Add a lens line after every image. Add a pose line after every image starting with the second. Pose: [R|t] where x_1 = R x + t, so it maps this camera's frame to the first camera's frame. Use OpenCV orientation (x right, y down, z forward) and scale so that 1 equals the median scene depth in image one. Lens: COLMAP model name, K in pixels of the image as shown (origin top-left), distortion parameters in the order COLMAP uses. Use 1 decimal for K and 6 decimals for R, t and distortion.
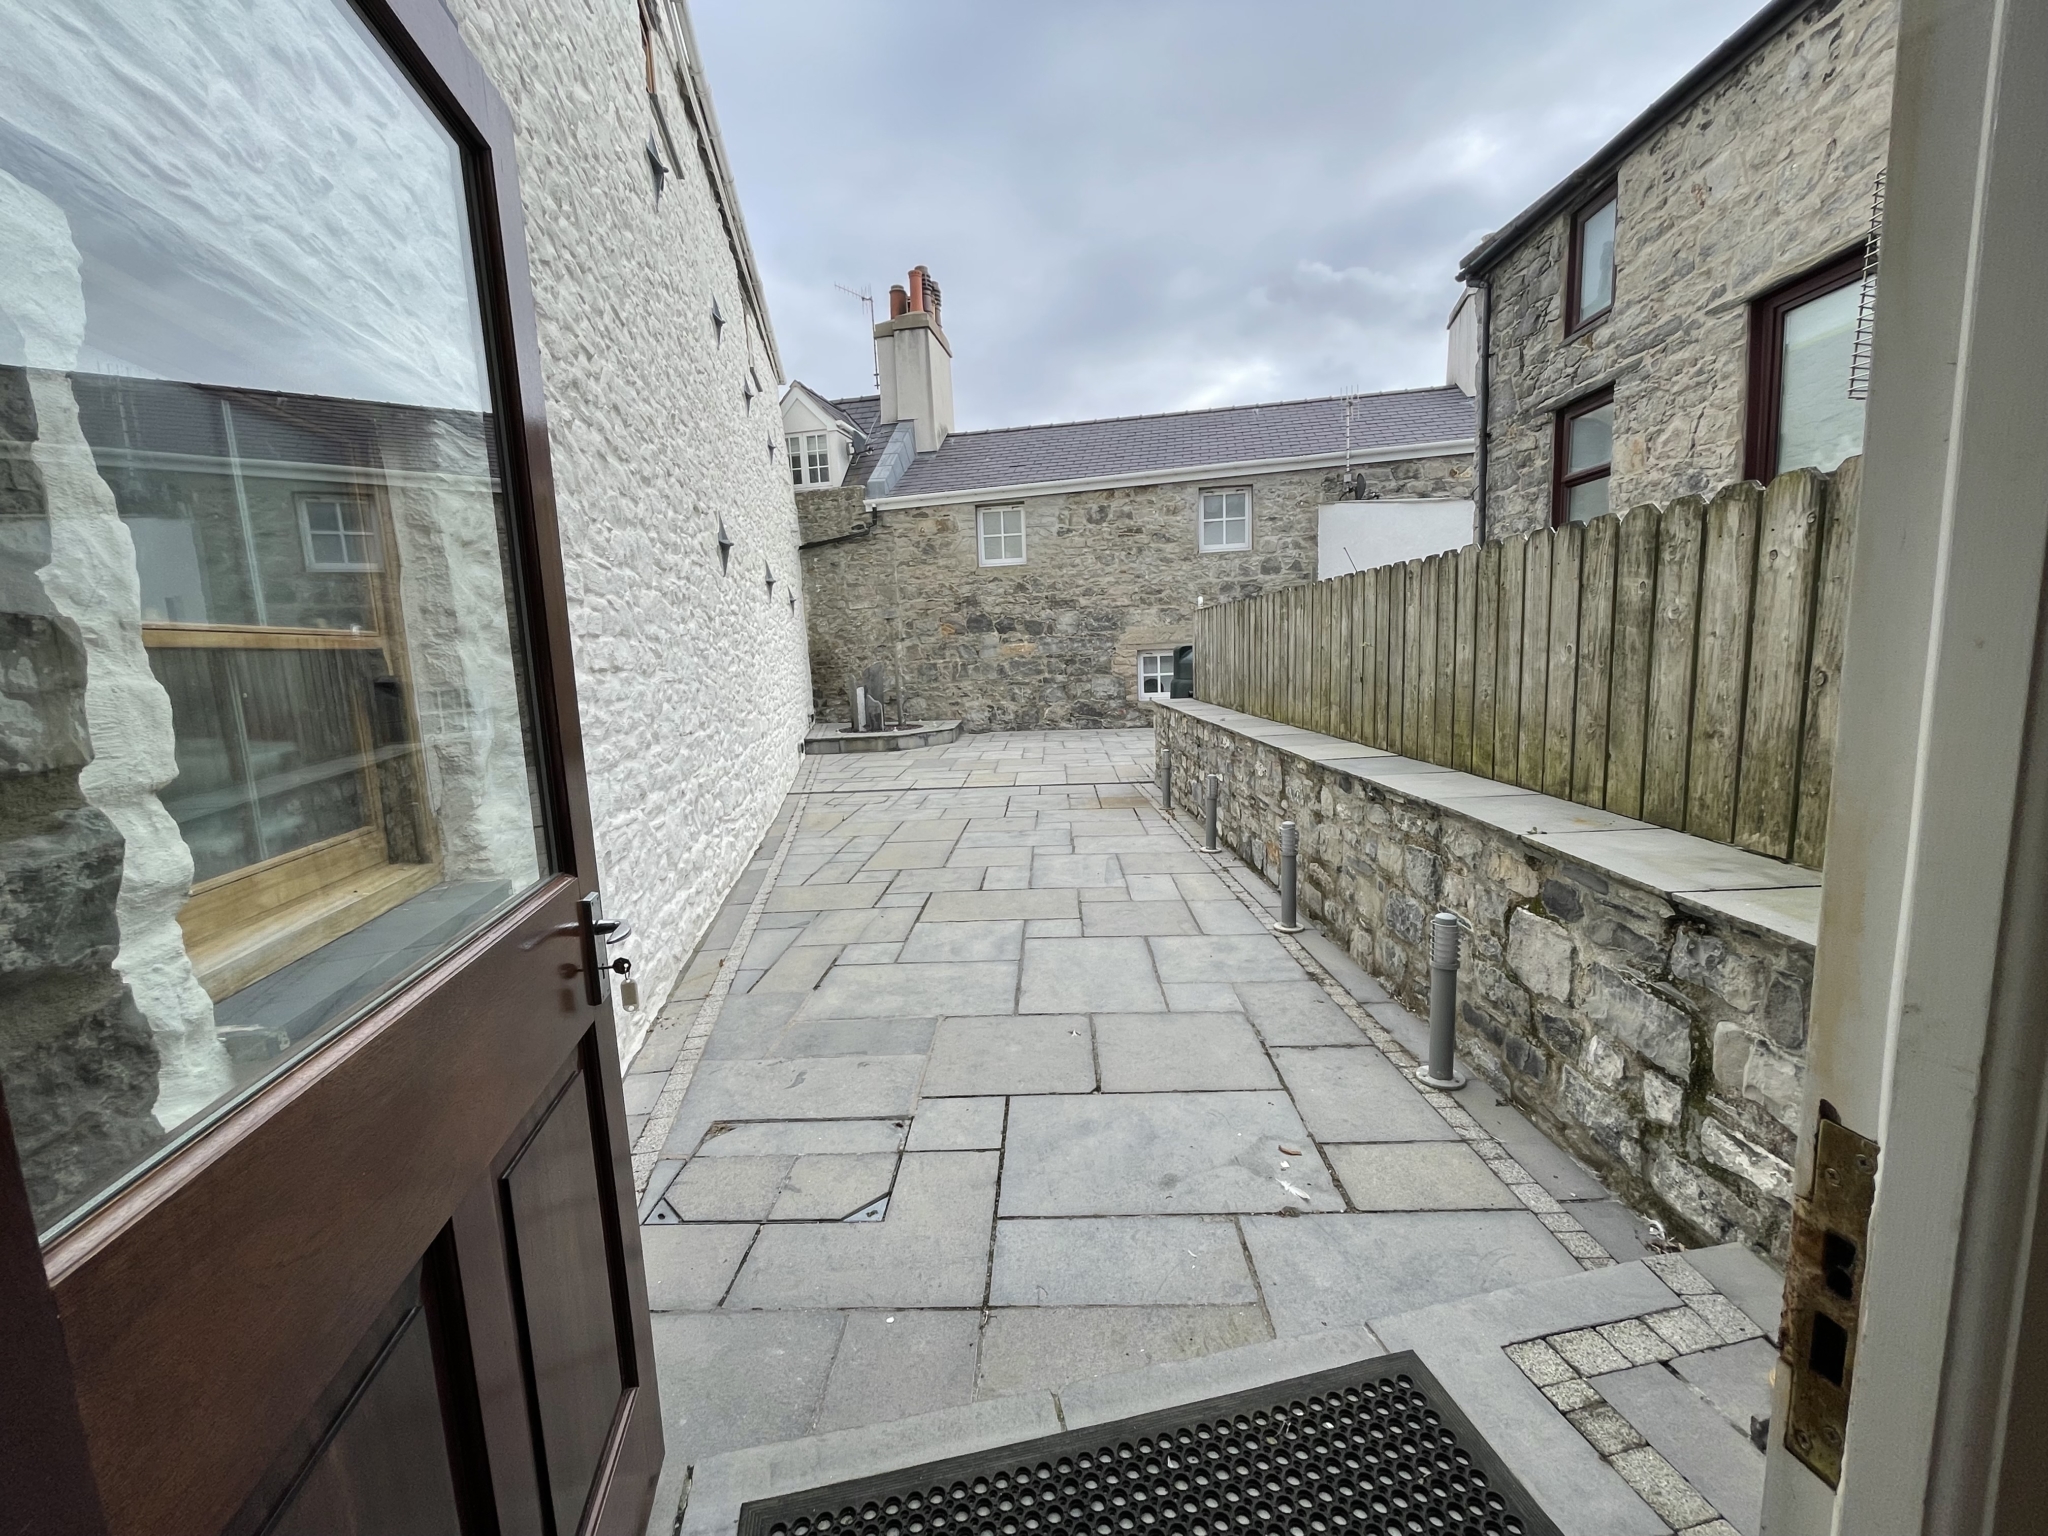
lens RADIAL K [[833.8, 0, 1023.5], [0, 833.8, 767.0], [0, 0, 1]] dist [-0.010814, -0.000419]
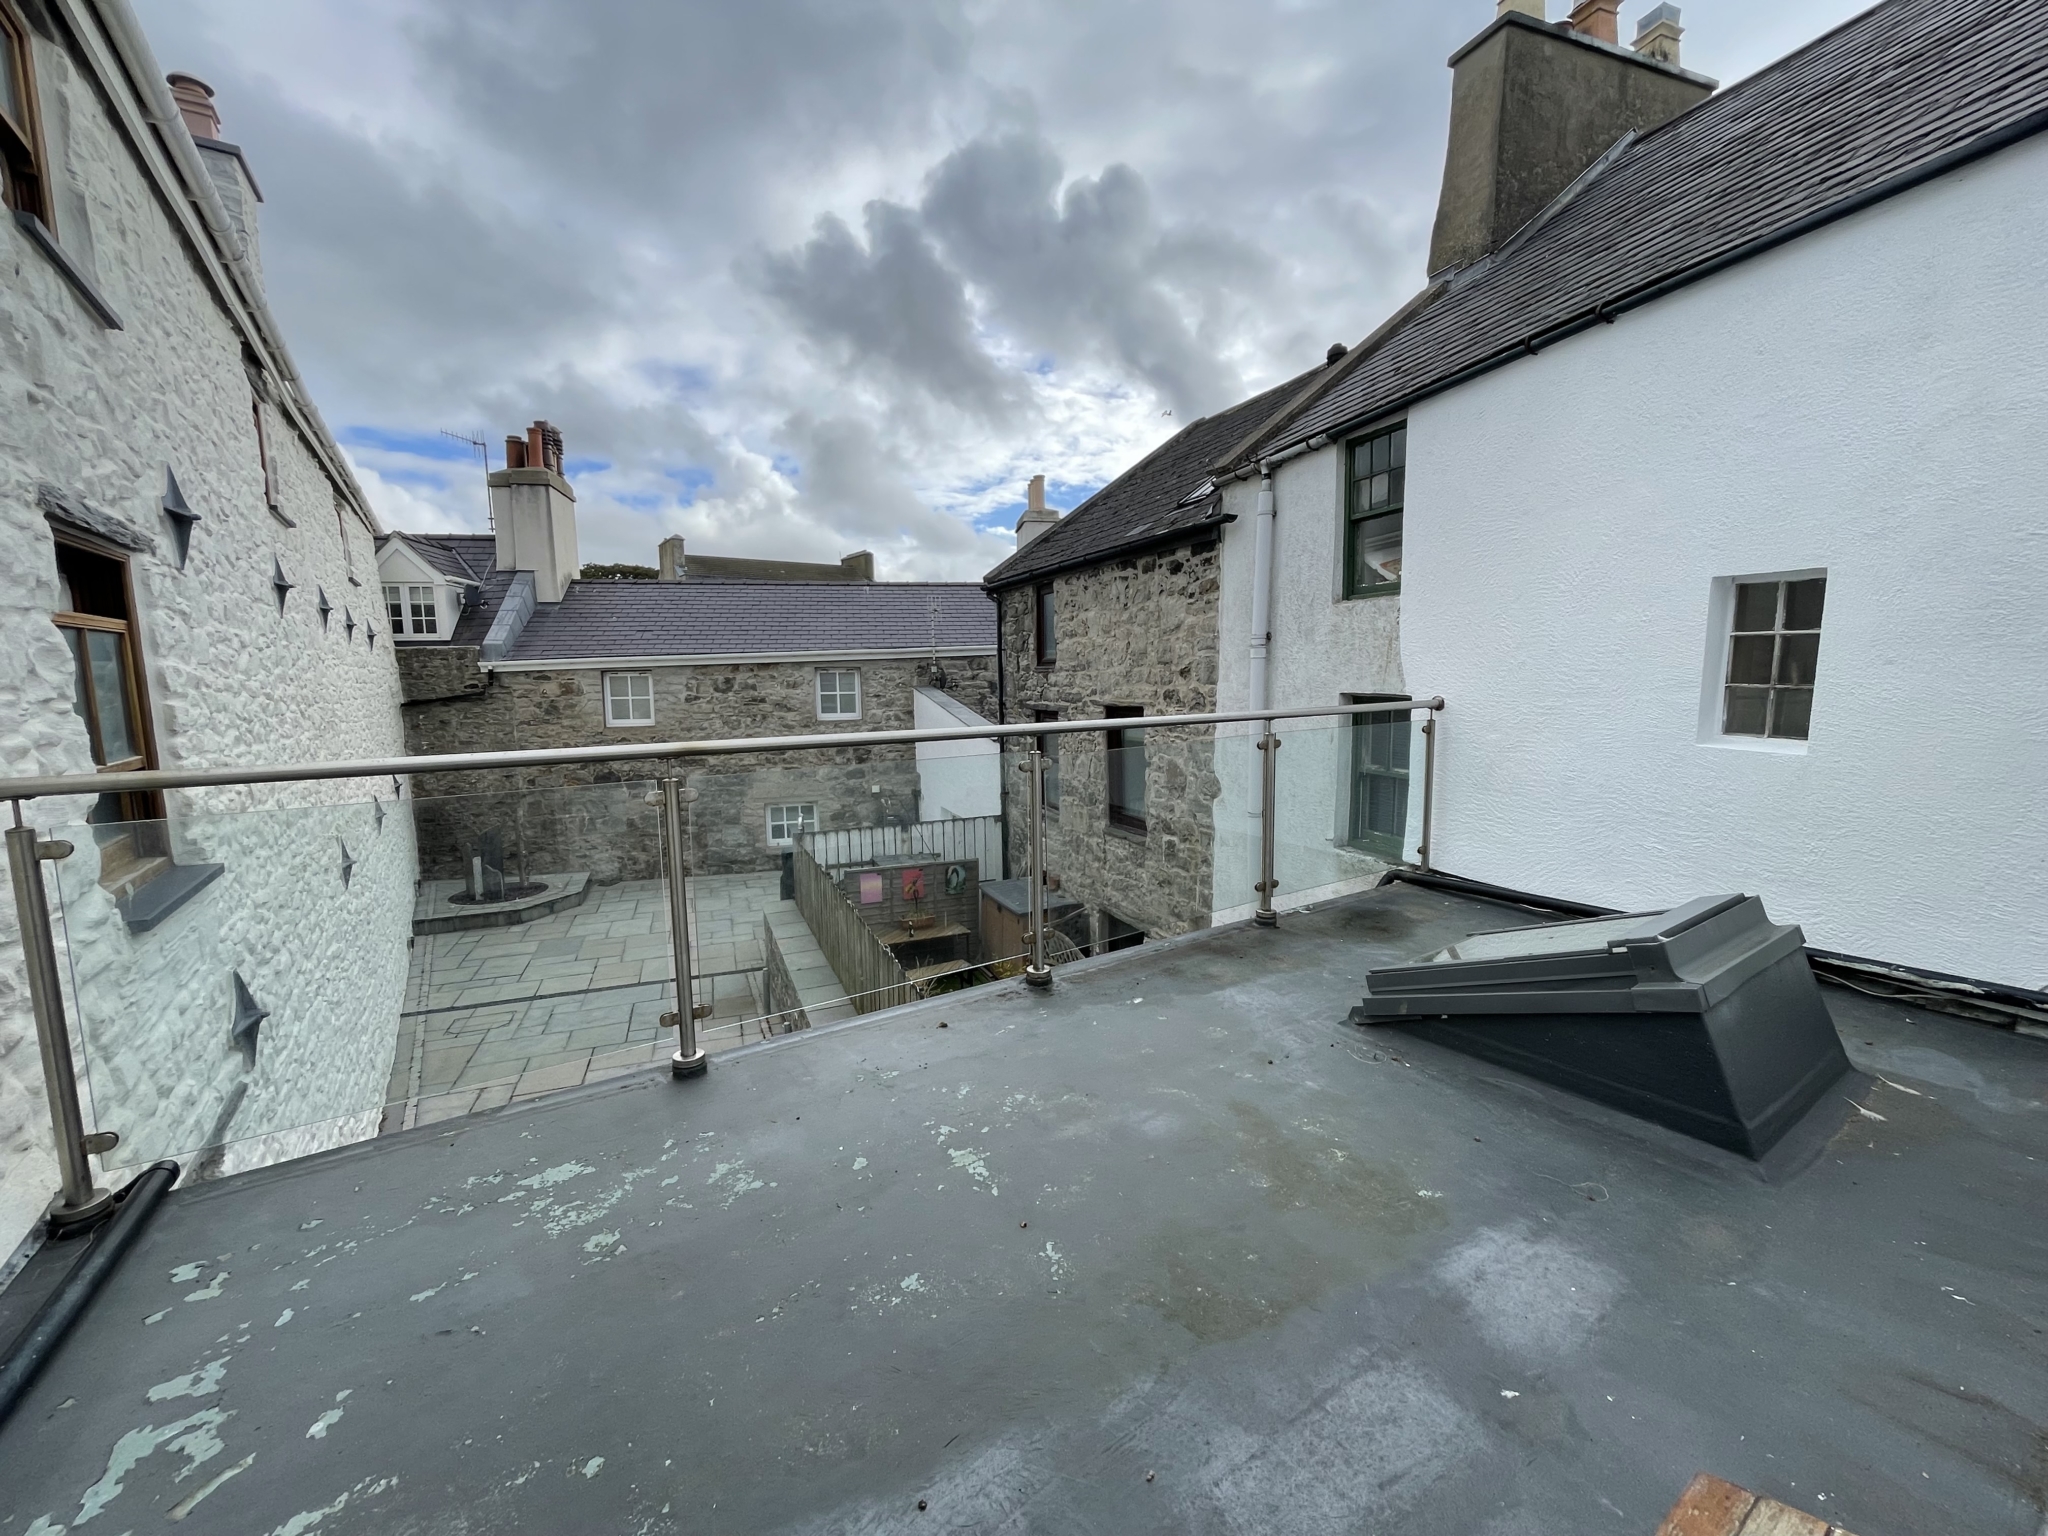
lens RADIAL K [[833.8, 0, 1020.6], [0, 833.8, 768.2], [0, 0, 1]] dist [-0.010814, -0.000419]
pose [[0.922791, -0.017063, 0.384923, 0.024057], [0.034215, 0.998701, -0.037755, -0.131380], [-0.383779, 0.048010, 0.922176, -0.166355]]
